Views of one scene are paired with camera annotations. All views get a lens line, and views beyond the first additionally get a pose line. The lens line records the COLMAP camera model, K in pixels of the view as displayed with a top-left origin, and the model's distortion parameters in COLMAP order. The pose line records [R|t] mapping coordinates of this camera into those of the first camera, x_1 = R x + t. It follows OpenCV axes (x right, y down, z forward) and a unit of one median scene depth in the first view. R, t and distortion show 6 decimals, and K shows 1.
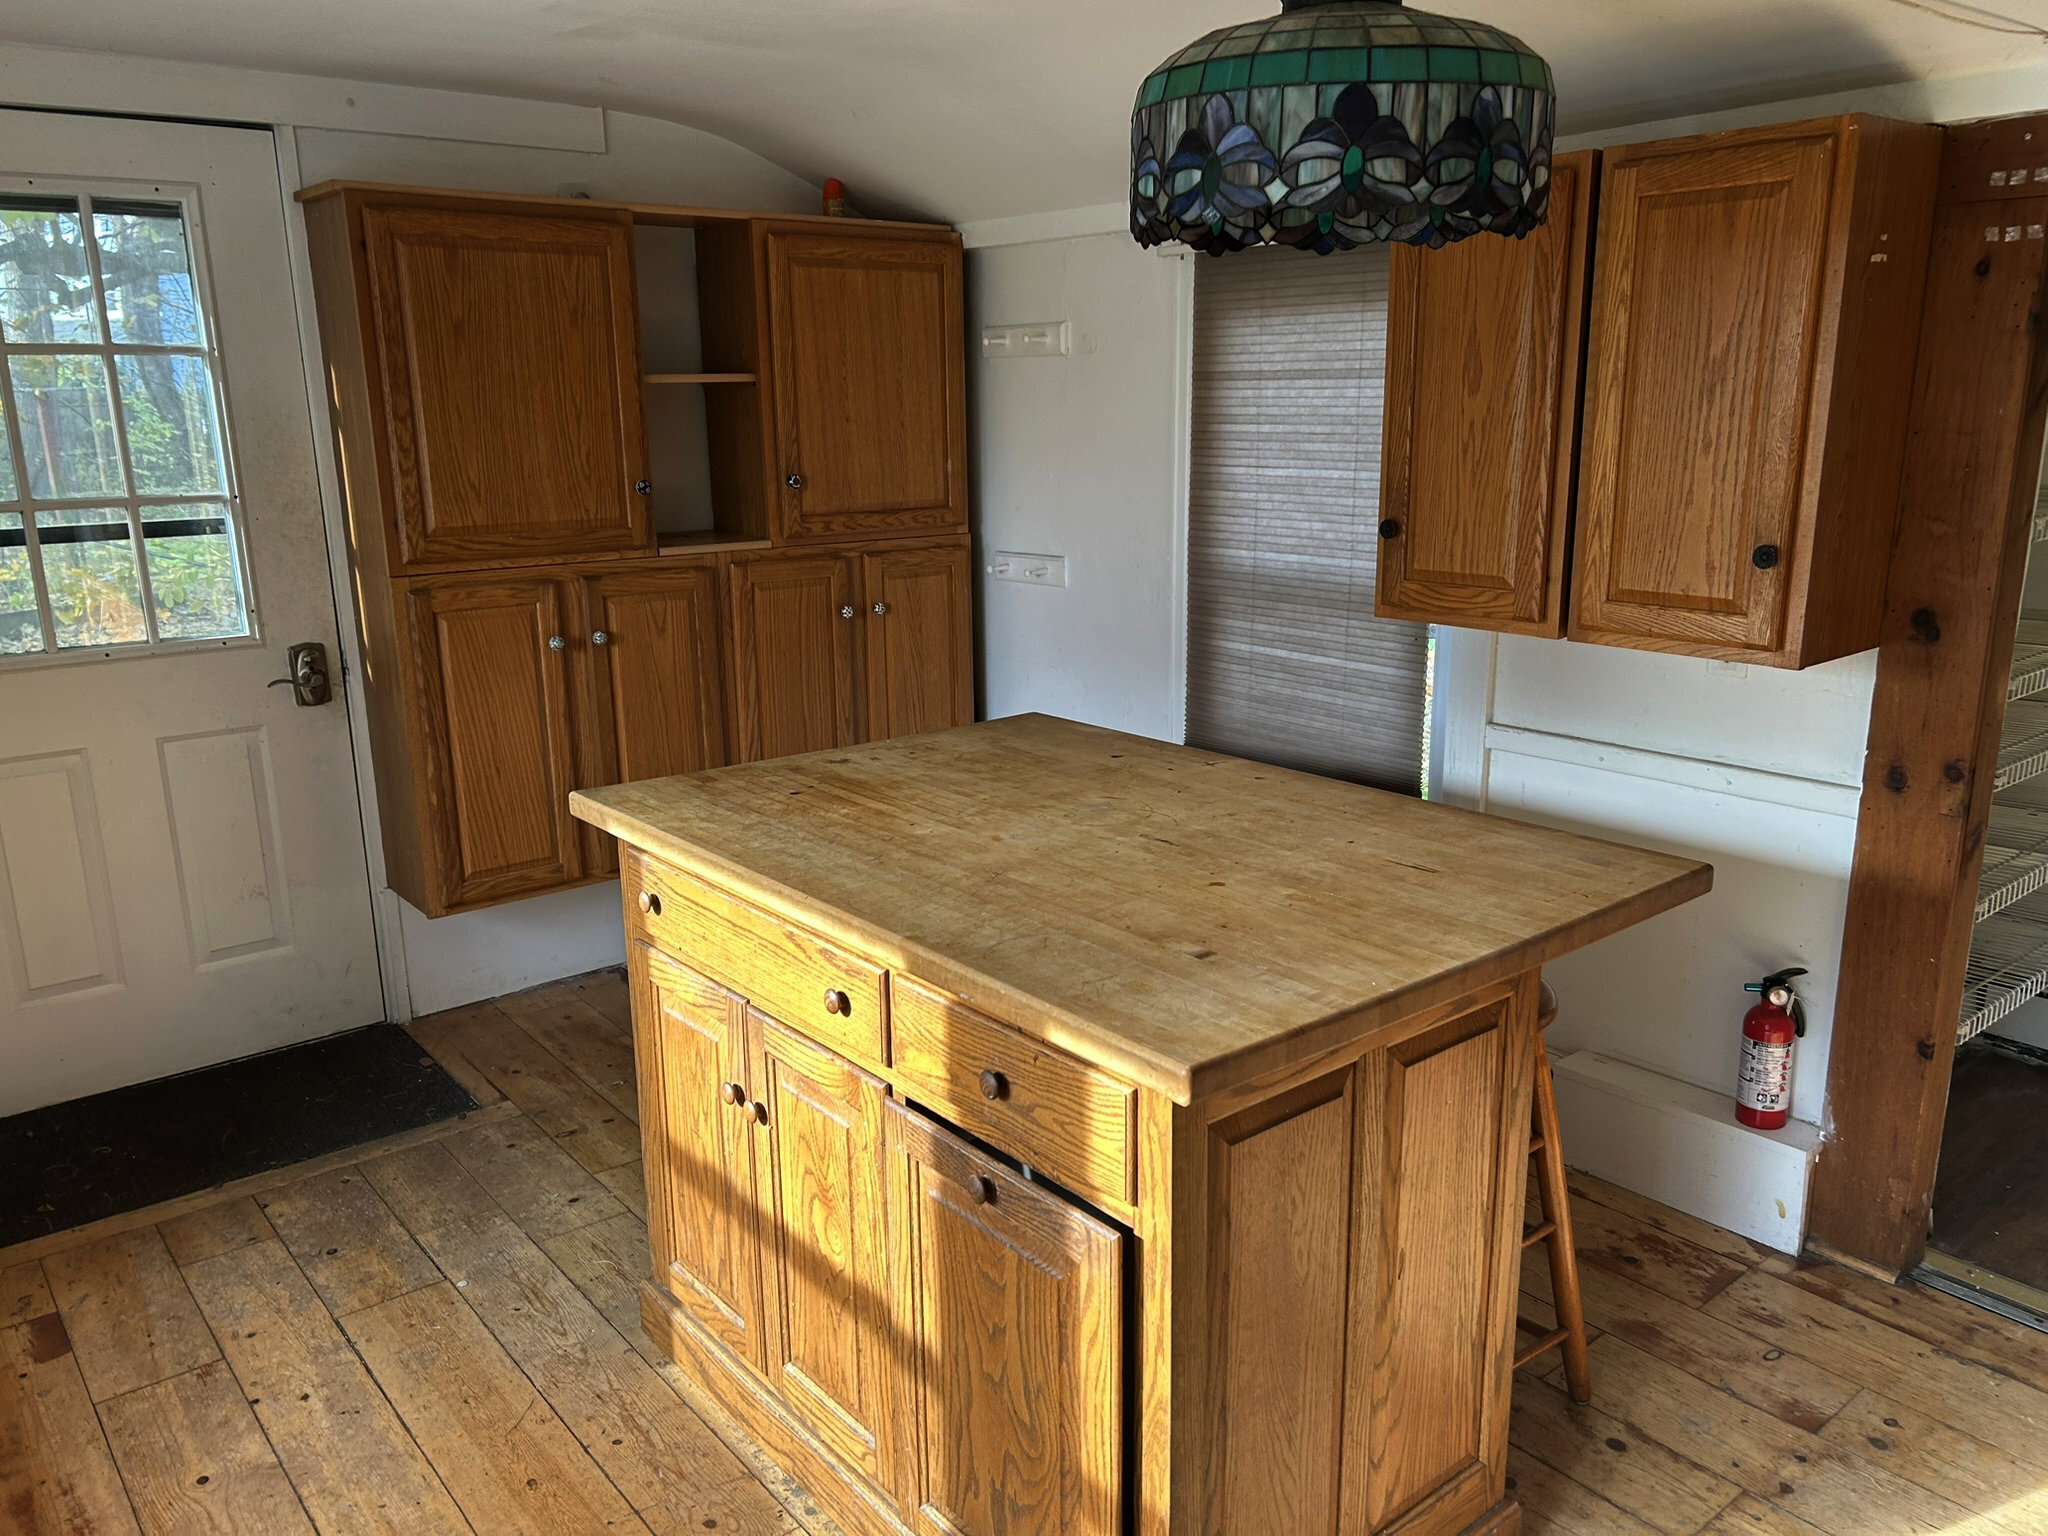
lens RADIAL K [[1550.8, 0, 1025.5], [0, 1550.8, 780.6], [0, 0, 1]] dist [0.006321, -0.002884]
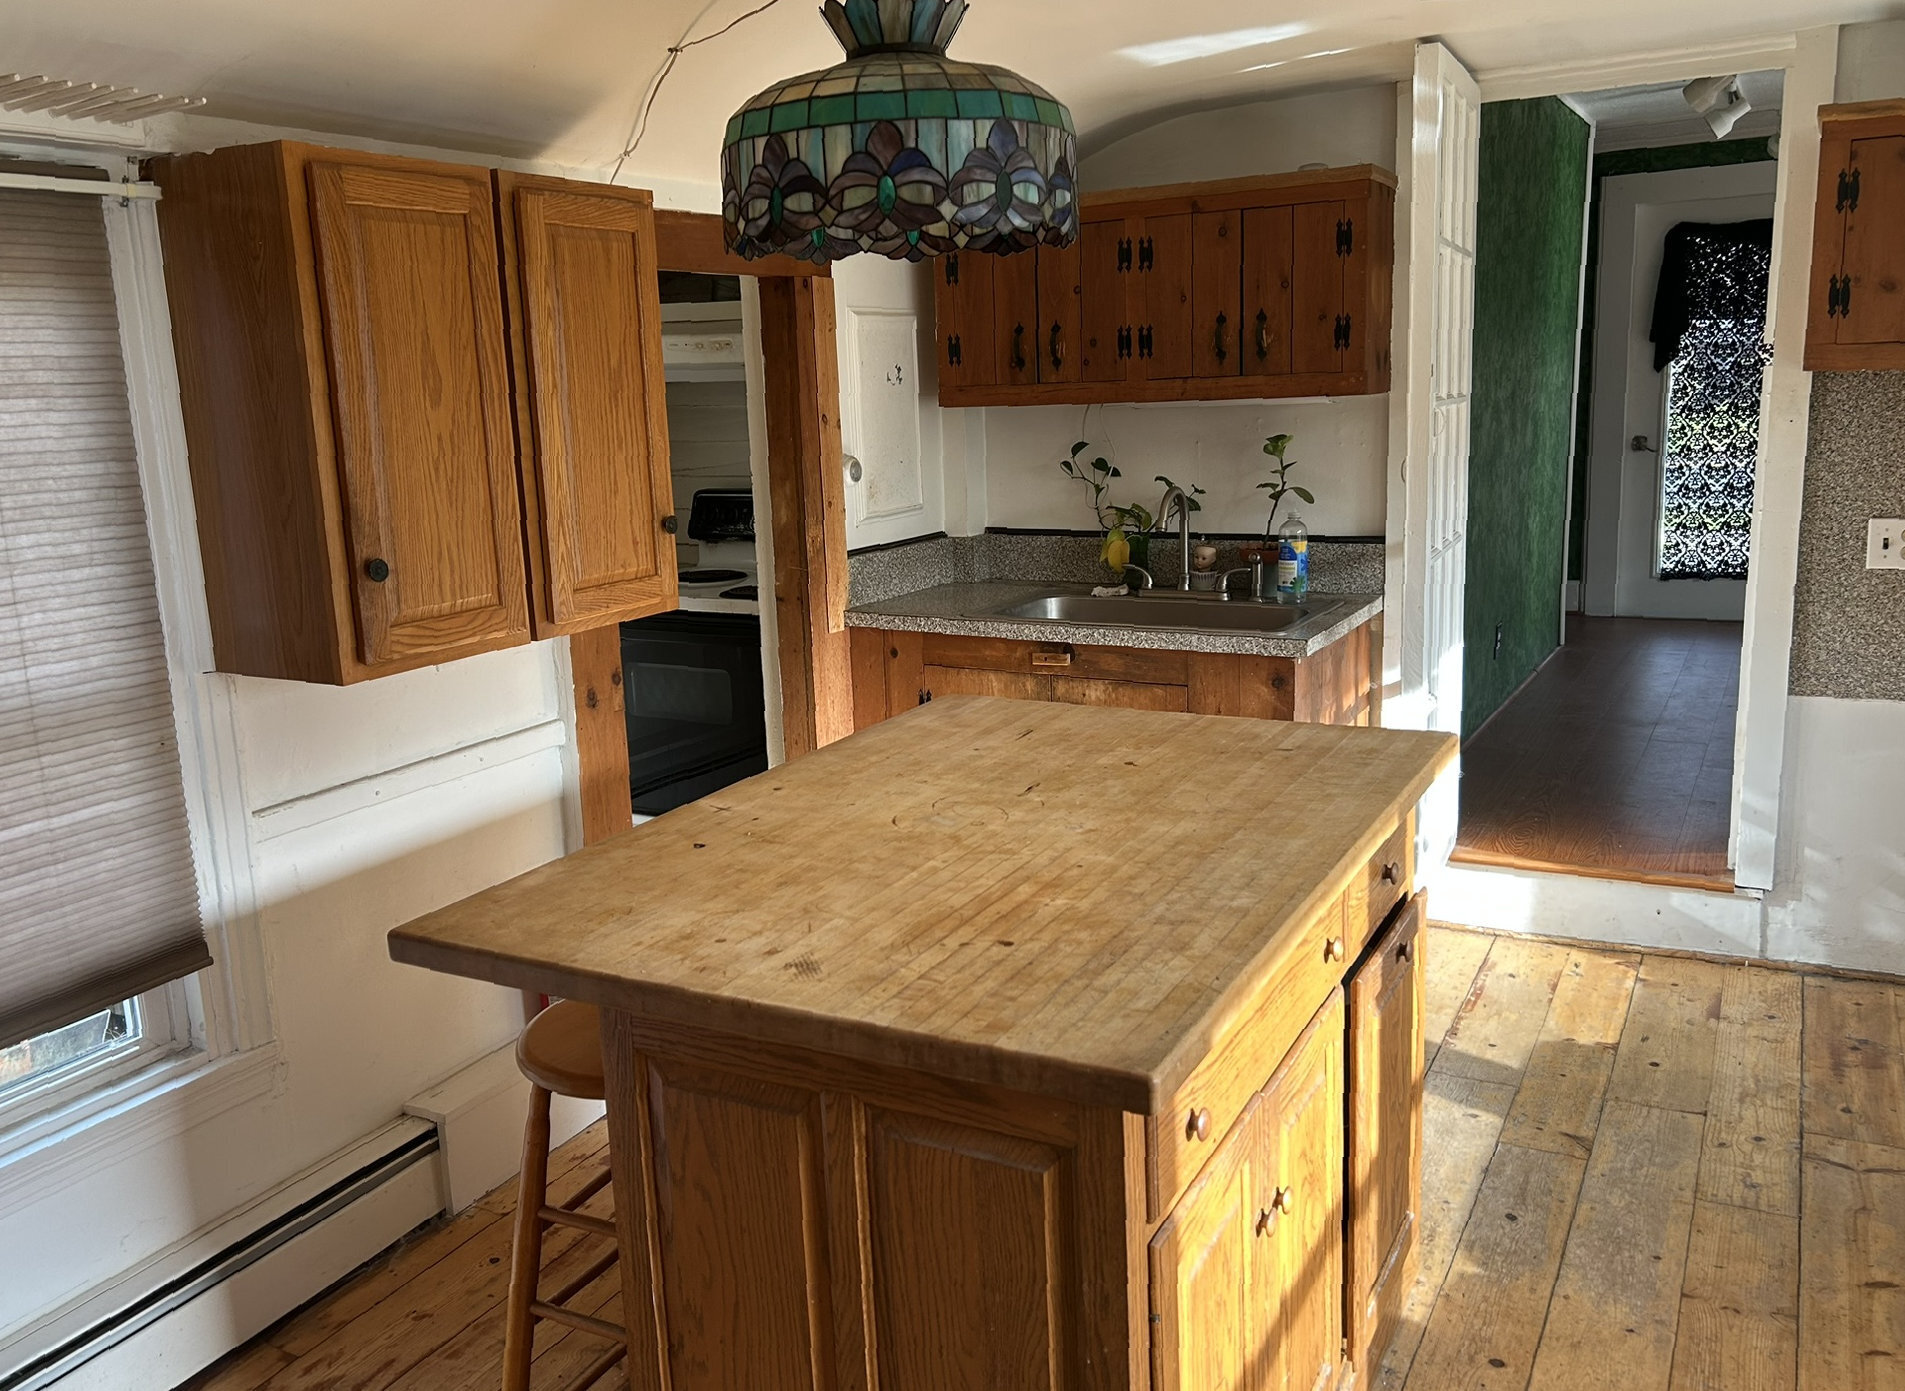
lens RADIAL K [[1528.3, 0, 951.5], [0, 1528.3, 685.3], [0, 0, 1]] dist [0.008890, 0.001667]
pose [[-0.390078, -0.154509, 0.907726, -0.753904], [0.261561, 0.926616, 0.270125, -0.294735], [-0.882850, 0.342796, -0.321040, 1.219883]]
